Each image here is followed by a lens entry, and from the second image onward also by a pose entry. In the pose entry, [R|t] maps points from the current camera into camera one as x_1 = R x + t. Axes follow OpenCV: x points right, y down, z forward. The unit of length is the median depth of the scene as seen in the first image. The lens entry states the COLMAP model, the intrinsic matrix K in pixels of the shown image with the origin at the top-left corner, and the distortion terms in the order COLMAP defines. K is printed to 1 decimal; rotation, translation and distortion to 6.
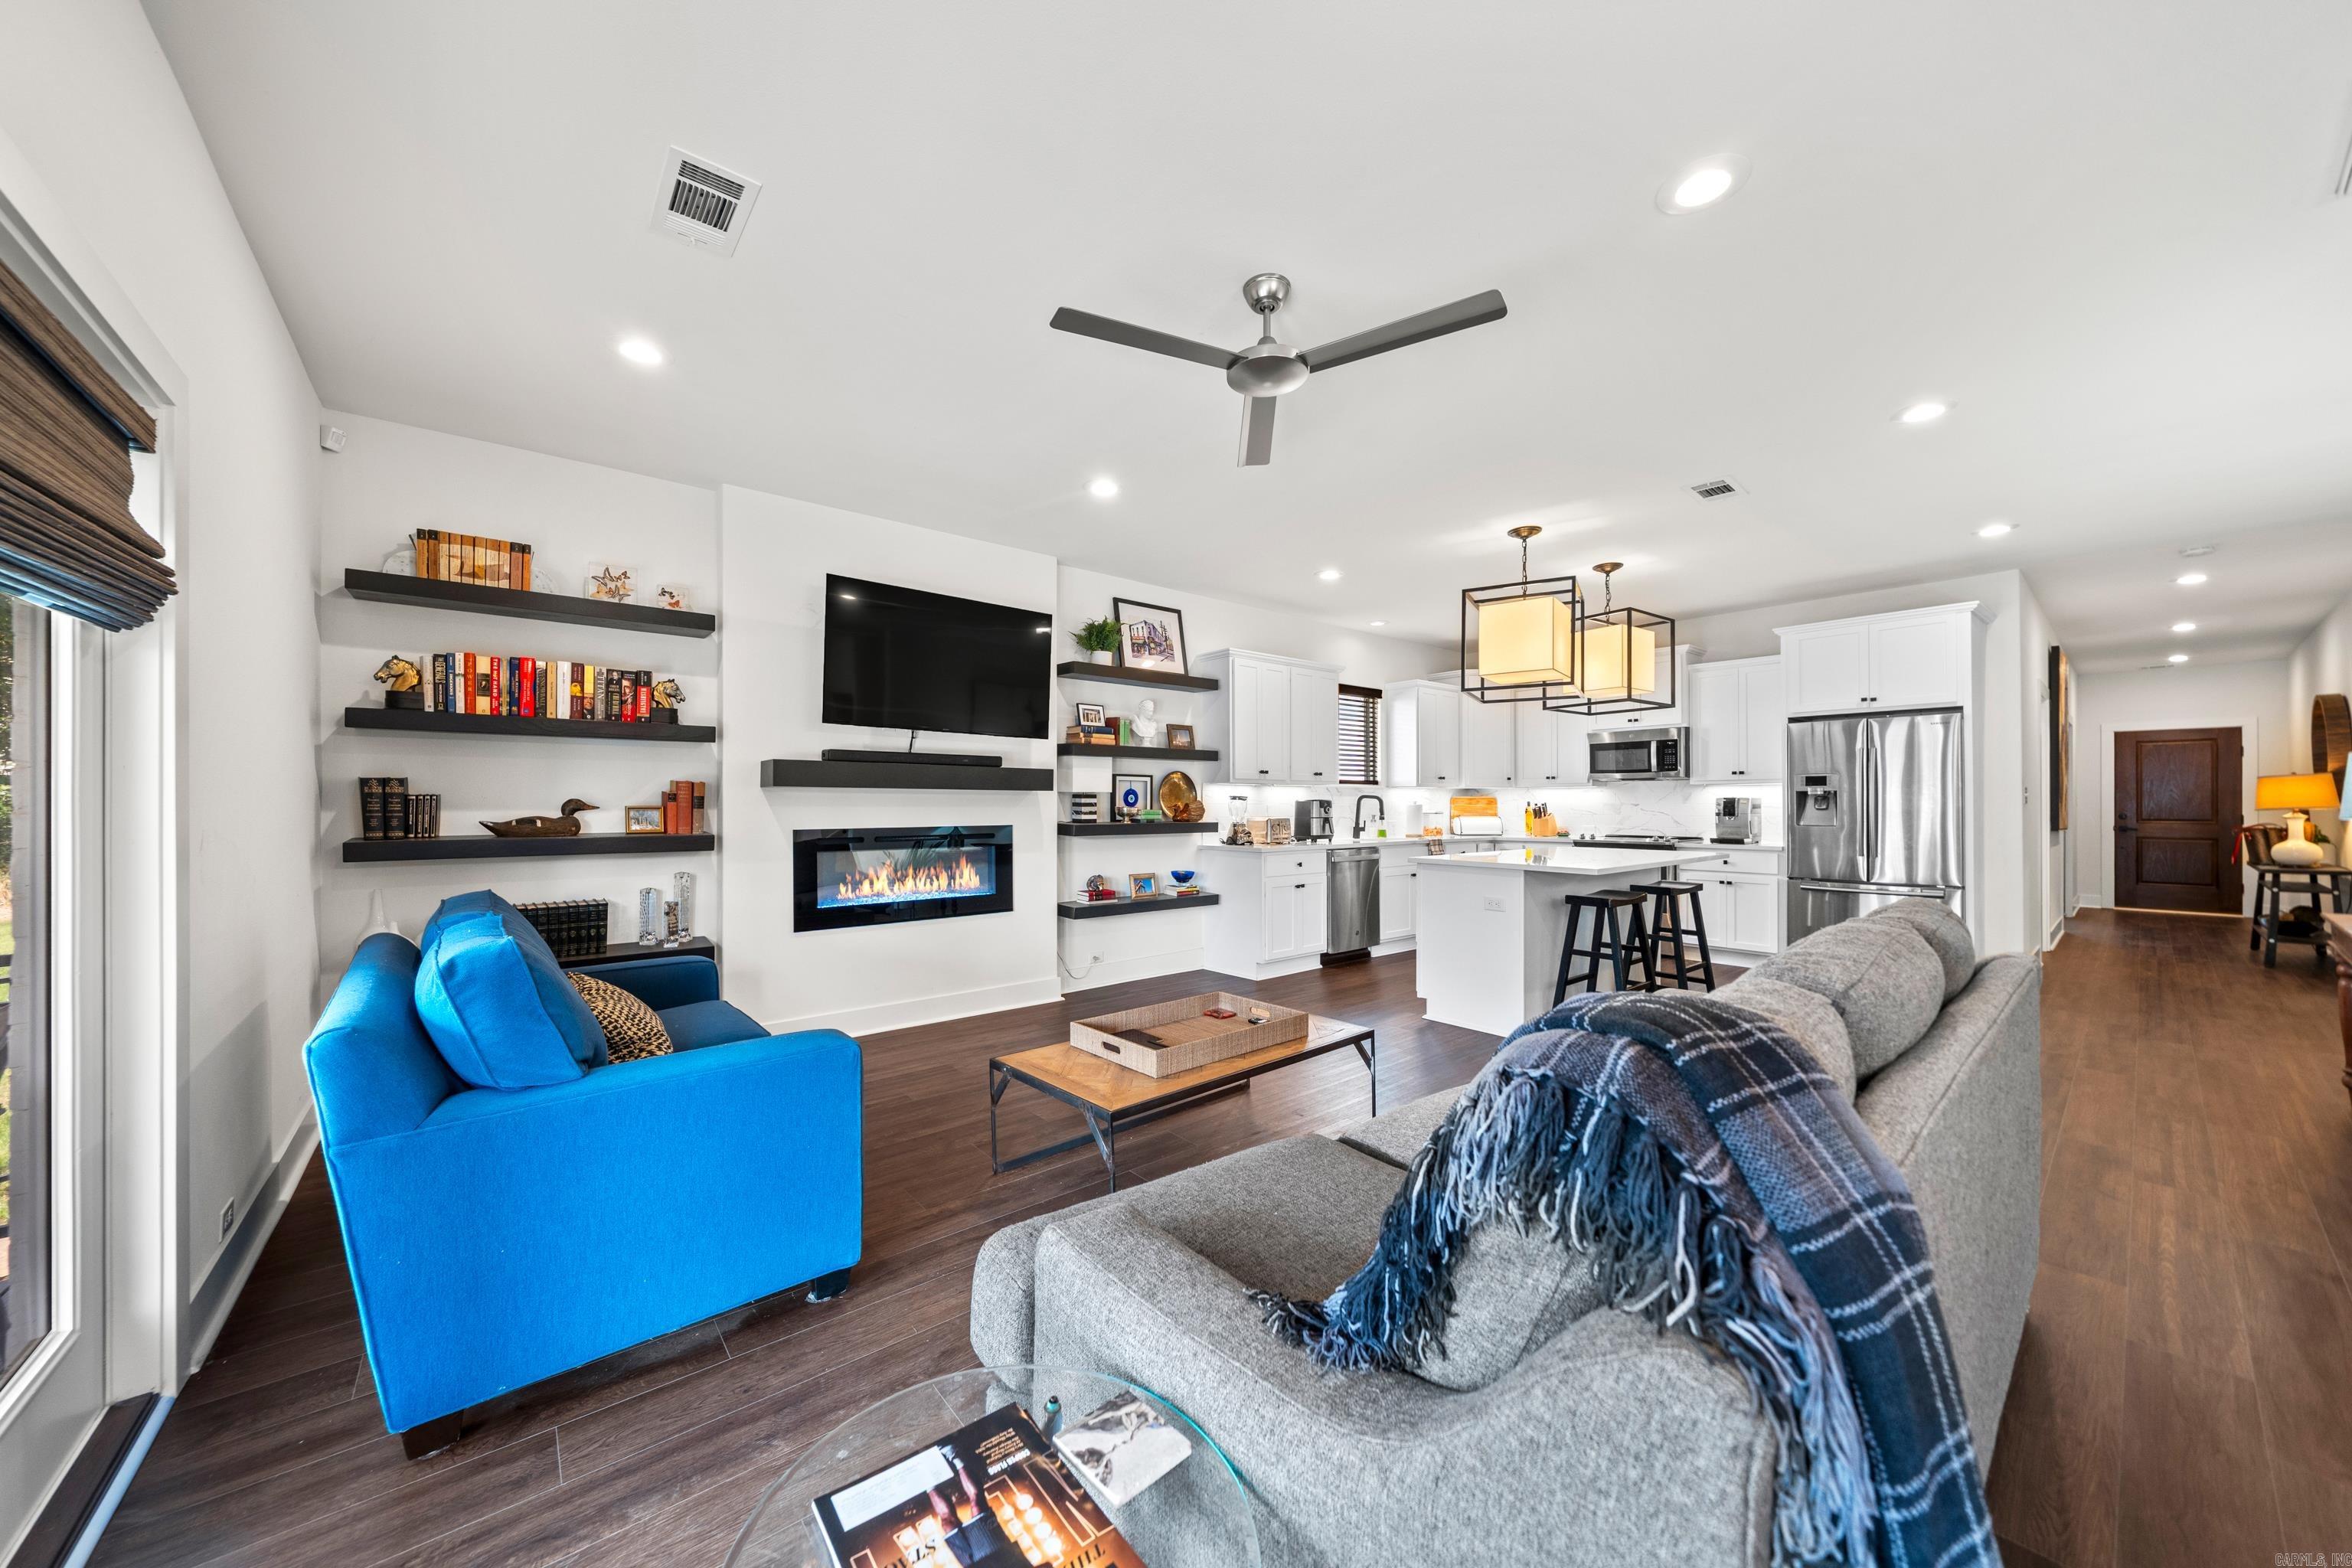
lens RADIAL K [[801.6, 0, 1158.6], [0, 801.6, 799.5], [0, 0, 1]] dist [-0.010045, 0.000047]
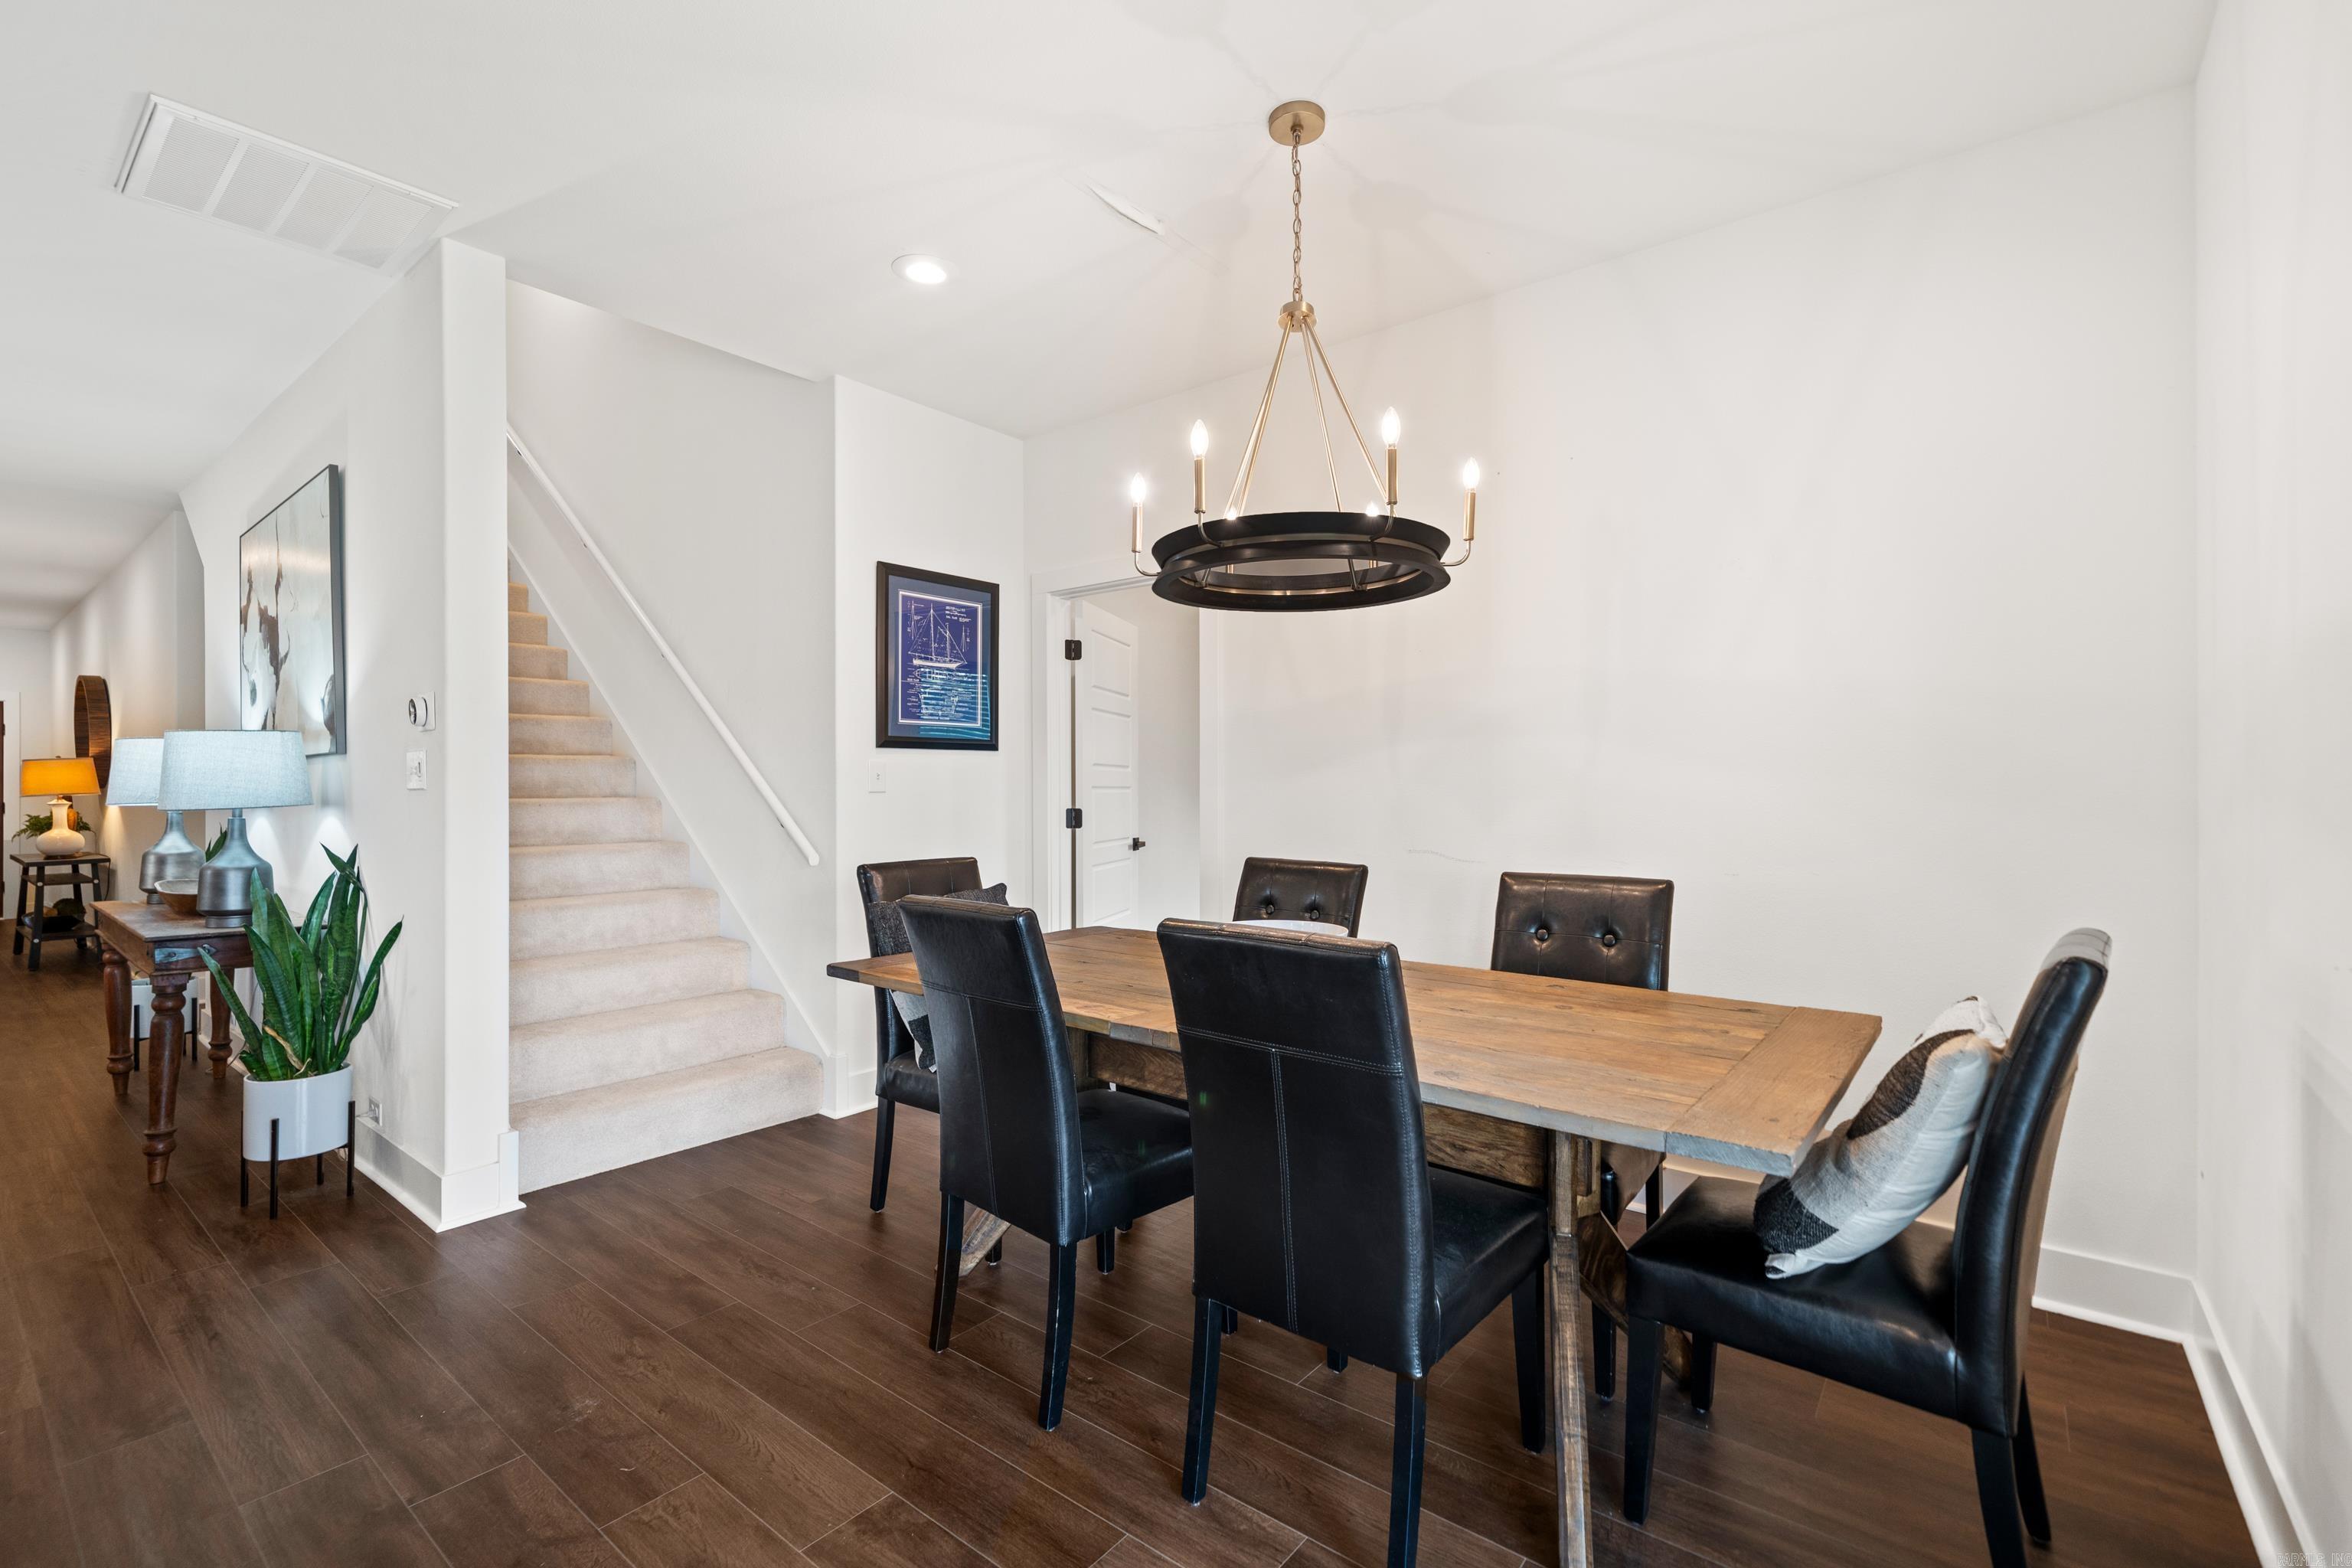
lens RADIAL K [[1051.9, 0, 1164.2], [0, 1051.9, 787.3], [0, 0, 1]] dist [0.007641, 0.000120]
pose [[-0.205853, -0.001176, 0.978582, -0.048088], [-0.003260, 0.999995, 0.000516, -0.002075], [-0.978578, -0.003084, -0.205855, -0.021435]]
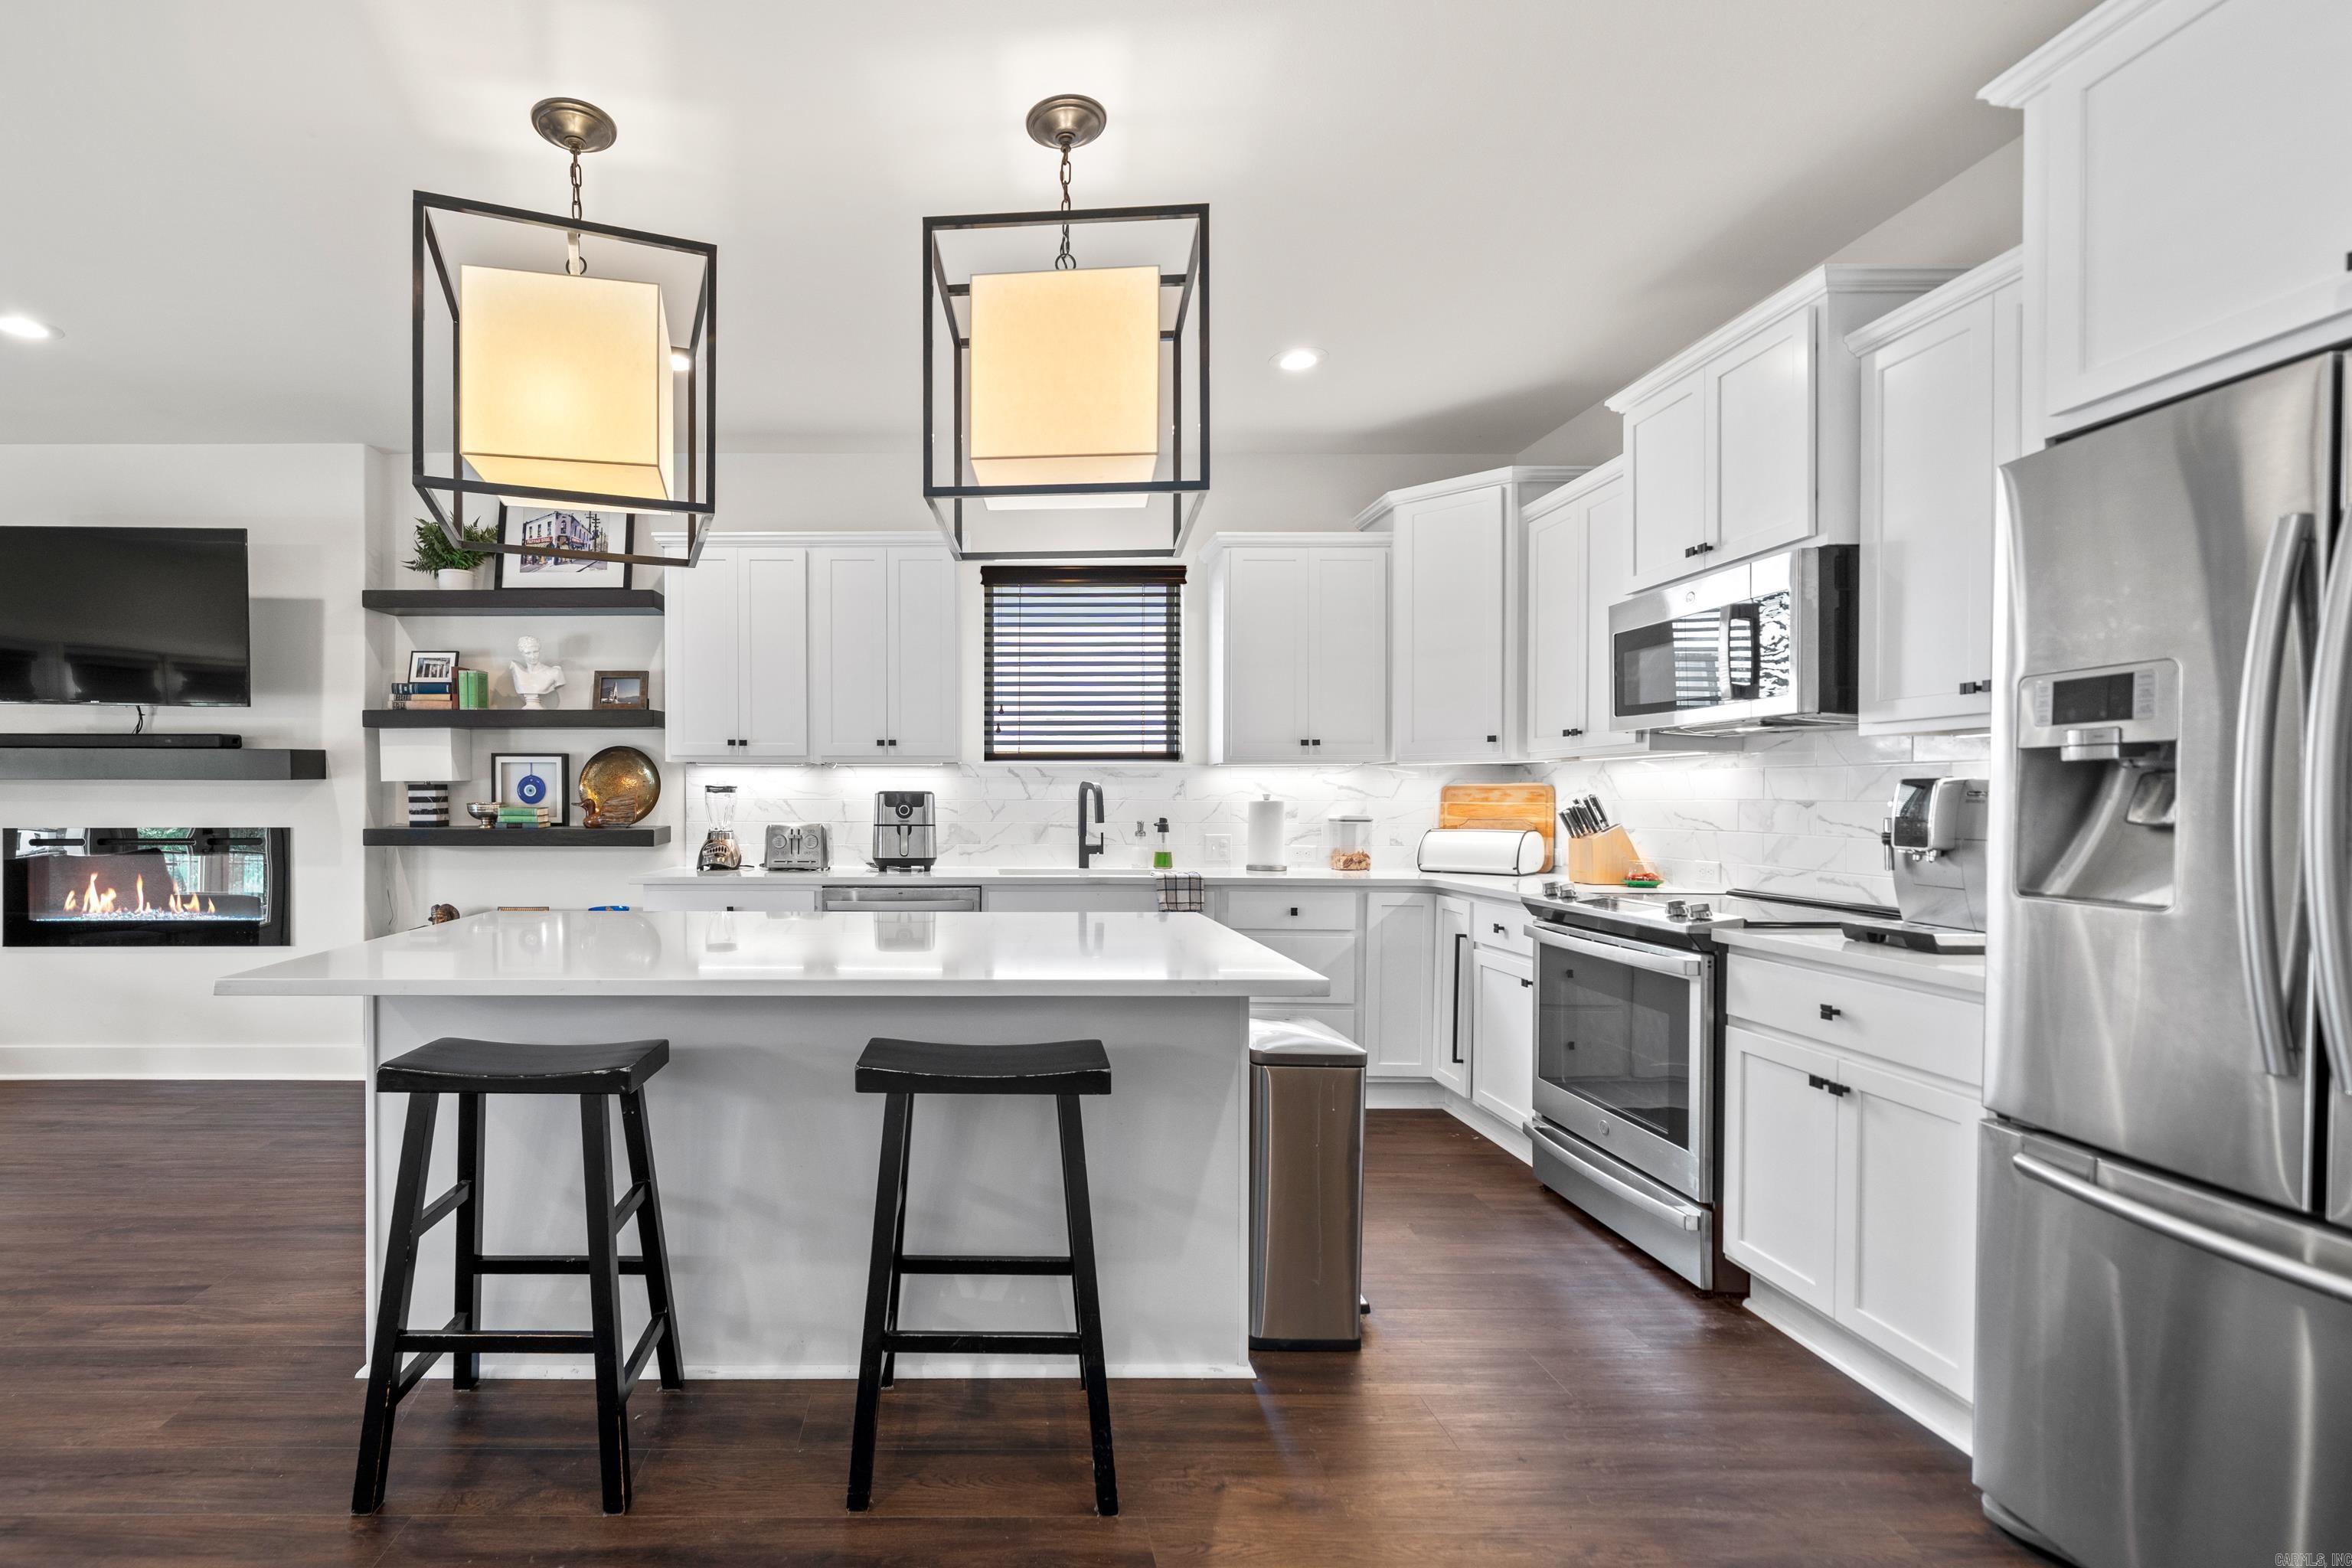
lens RADIAL K [[1023.0, 0, 1087.0], [0, 1023.0, 801.7], [0, 0, 1]] dist [0.000664, -0.002143]
pose [[0.778172, 0.002743, -0.628045, 0.918838], [0.002172, 0.999973, 0.007059, 0.003136], [0.628047, -0.006857, 0.778145, 0.703073]]
